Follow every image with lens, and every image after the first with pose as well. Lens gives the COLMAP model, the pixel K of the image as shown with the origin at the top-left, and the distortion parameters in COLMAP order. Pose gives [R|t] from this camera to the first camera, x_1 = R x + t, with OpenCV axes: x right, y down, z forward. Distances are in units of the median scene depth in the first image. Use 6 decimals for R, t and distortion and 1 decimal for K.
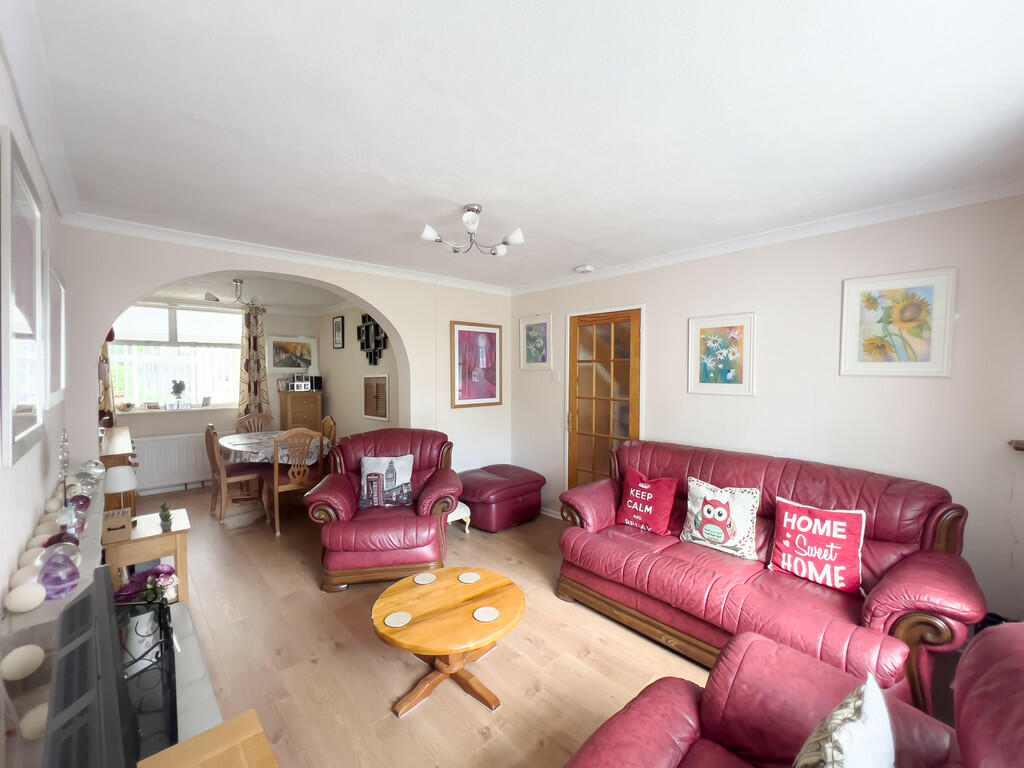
lens RADIAL K [[420.3, 0, 511.0], [0, 420.3, 387.8], [0, 0, 1]] dist [-0.000085, -0.000100]
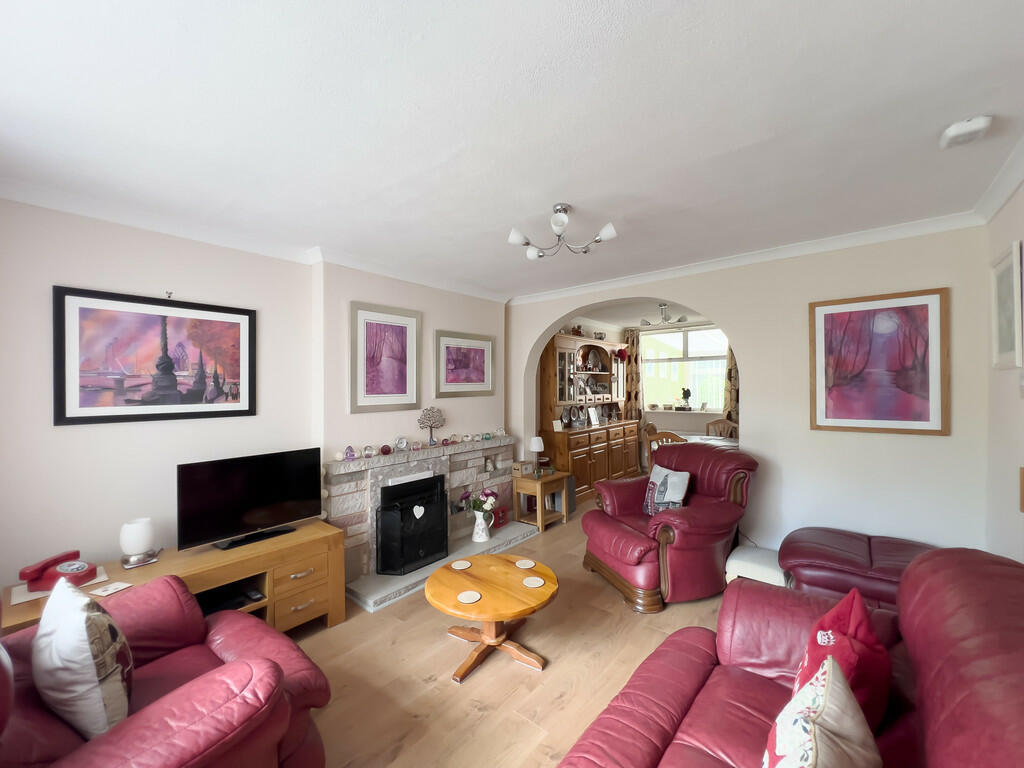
lens RADIAL K [[412.9, 0, 515.4], [0, 412.9, 387.3], [0, 0, 1]] dist [0.000462, 0.000229]
pose [[0.146731, 0.002096, -0.989174, 0.679911], [-0.026543, 0.999646, -0.001819, -0.009200], [0.988820, 0.026522, 0.146734, 0.623581]]
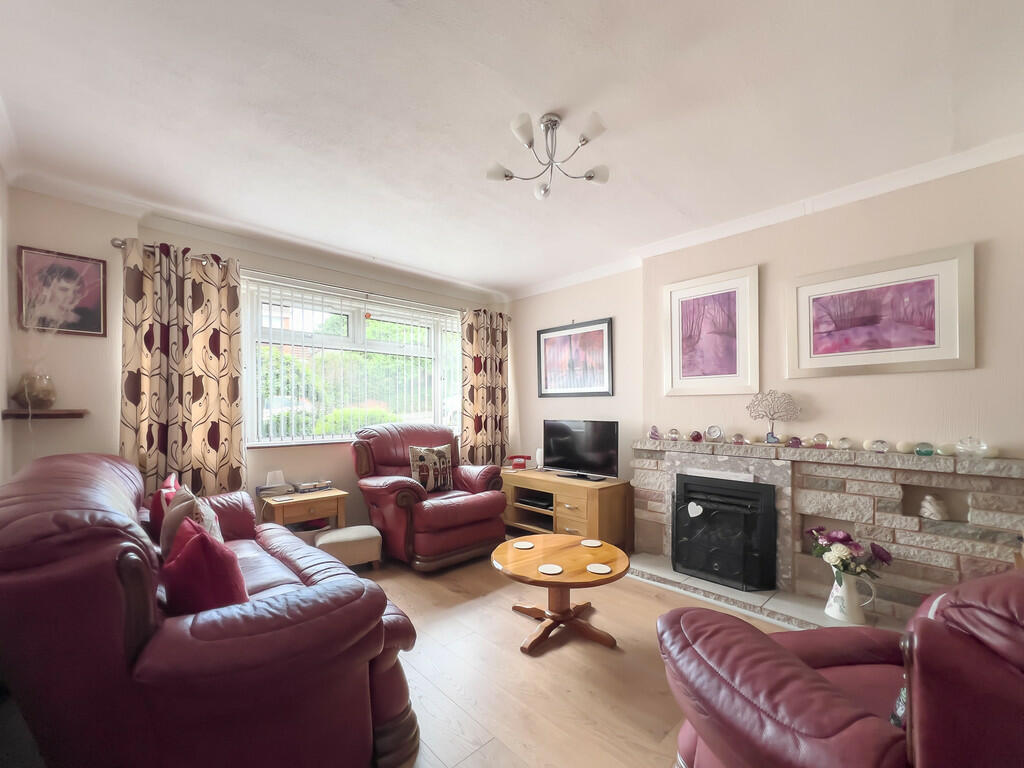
lens RADIAL K [[445.2, 0, 508.5], [0, 445.2, 401.9], [0, 0, 1]] dist [0.000407, -0.000152]
pose [[-0.999977, 0.002058, -0.006464, -0.020914], [0.001930, 0.999804, 0.019703, 0.061328], [0.006503, 0.019690, -0.999785, 1.543738]]
